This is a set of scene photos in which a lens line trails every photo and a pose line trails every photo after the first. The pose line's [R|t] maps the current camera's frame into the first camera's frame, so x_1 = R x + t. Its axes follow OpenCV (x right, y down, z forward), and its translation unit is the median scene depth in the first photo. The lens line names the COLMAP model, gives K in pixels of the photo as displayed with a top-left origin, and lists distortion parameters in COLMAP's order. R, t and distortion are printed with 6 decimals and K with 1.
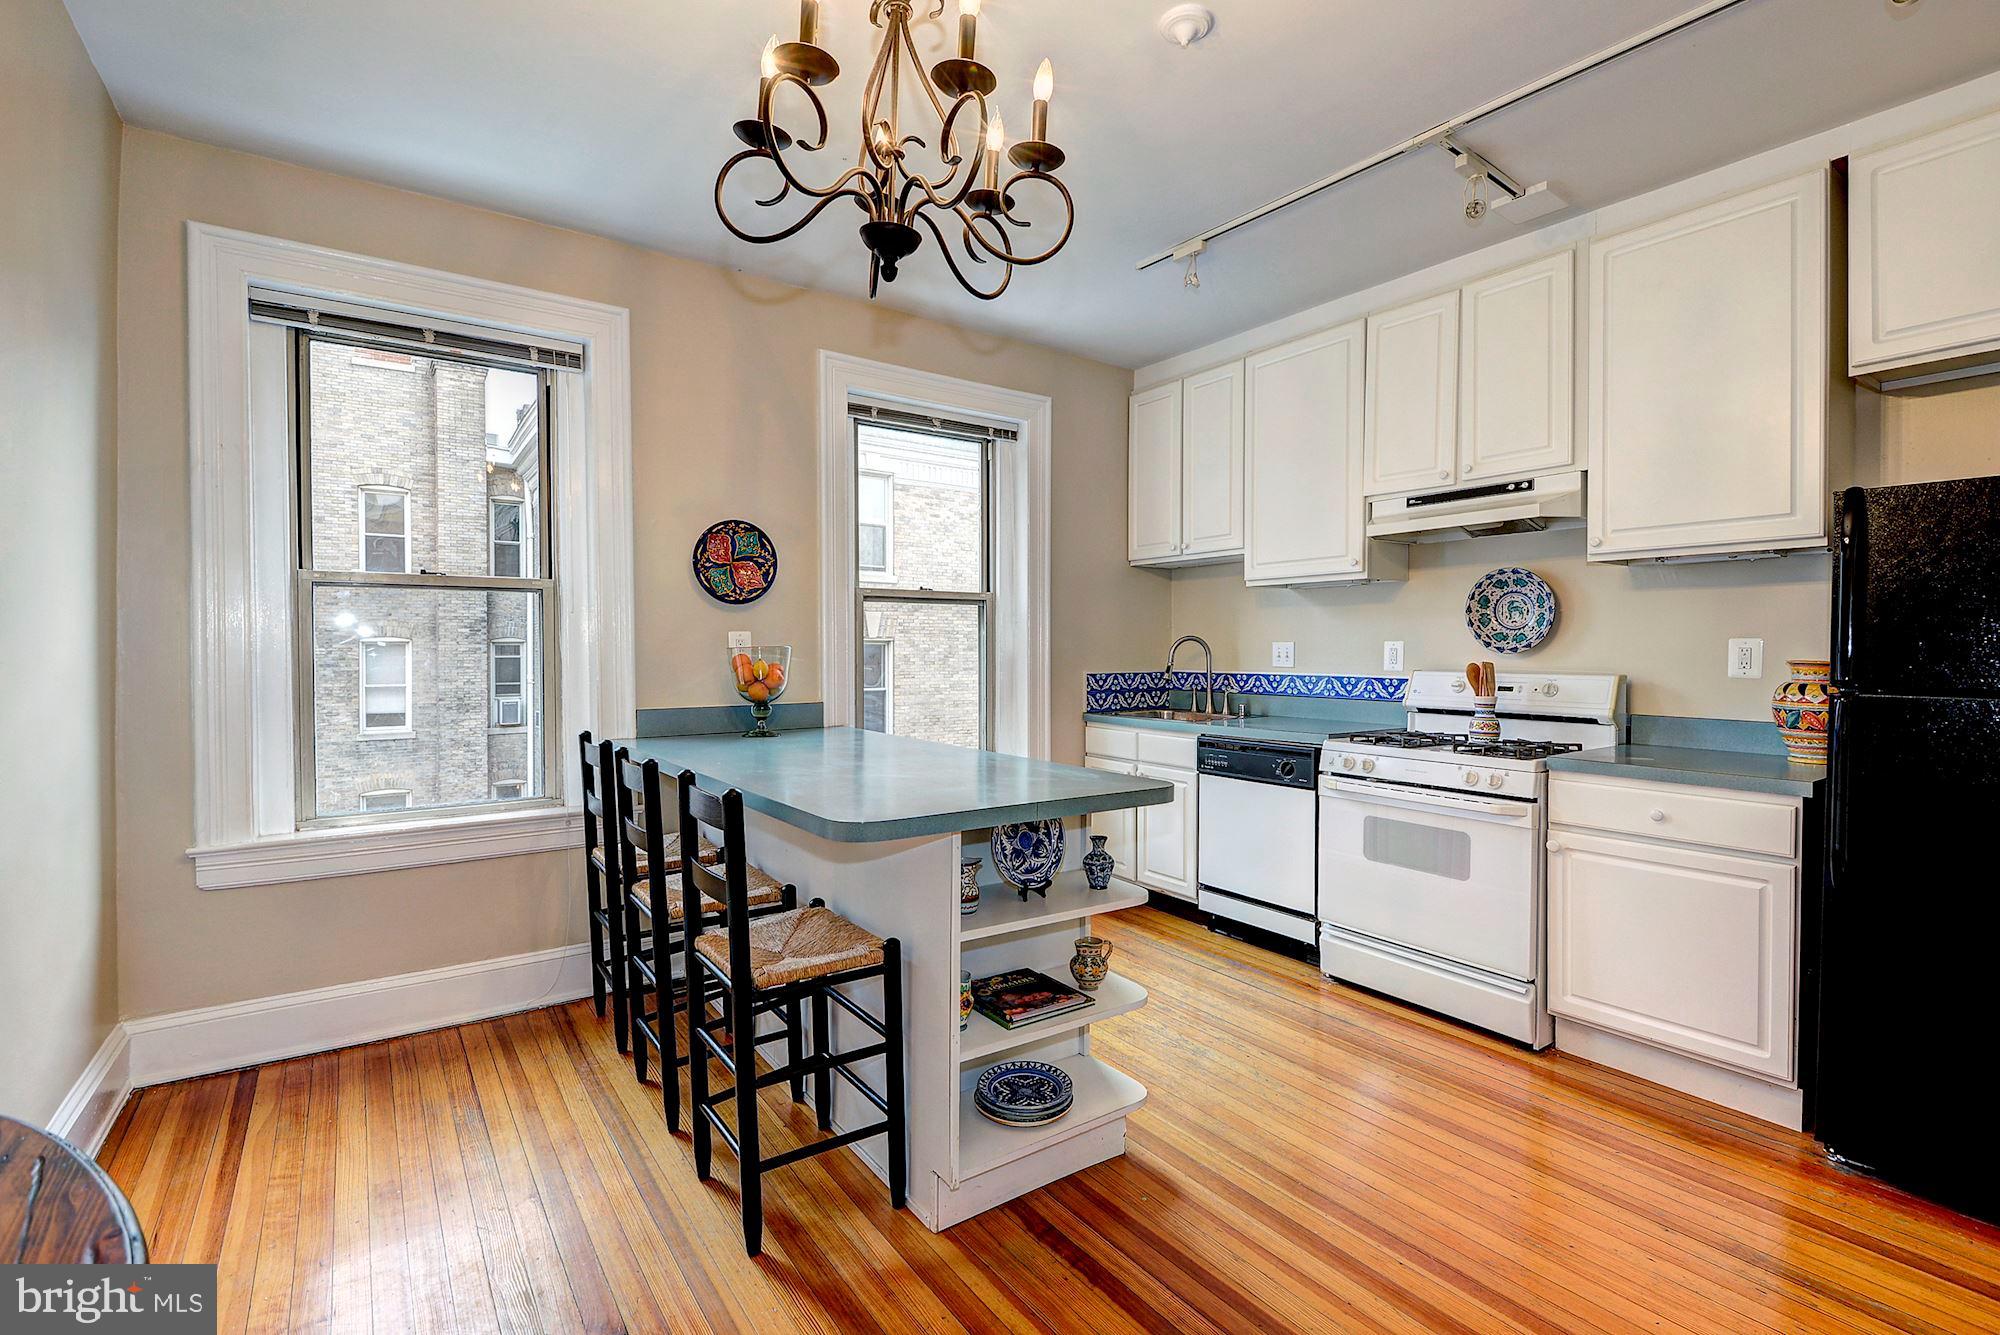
lens RADIAL K [[915.2, 0, 1005.4], [0, 915.2, 663.1], [0, 0, 1]] dist [-0.000311, -0.000468]
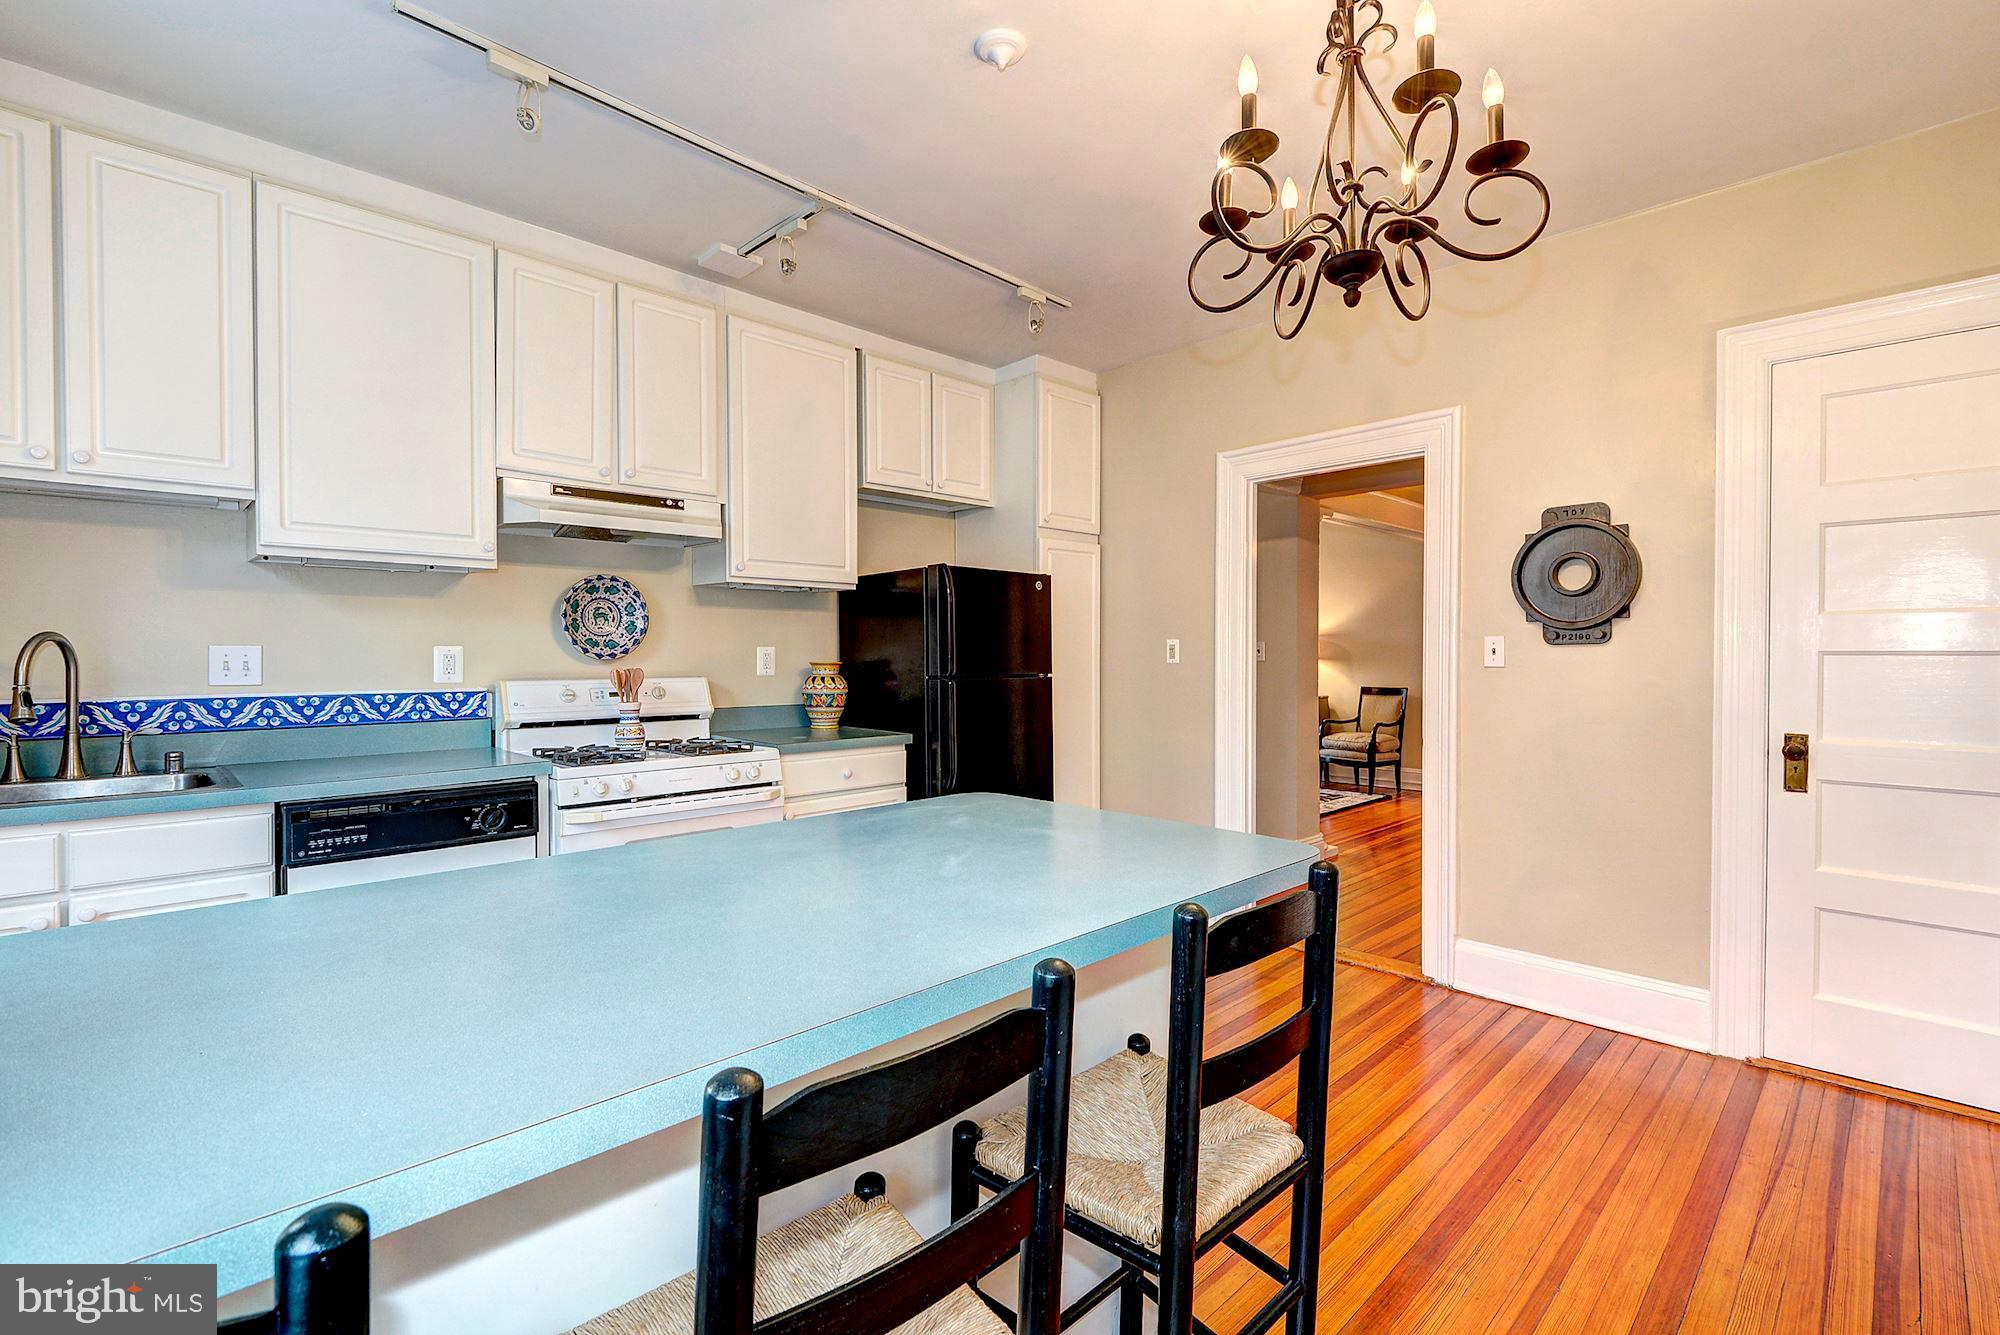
lens RADIAL K [[915.2, 0, 1002.2], [0, 915.2, 664.6], [0, 0, 1]] dist [-0.000311, -0.000468]
pose [[-0.180149, -0.012304, 0.983562, -0.515327], [0.018177, 0.999709, 0.015835, -0.013066], [-0.983471, 0.020731, -0.179873, 0.749362]]
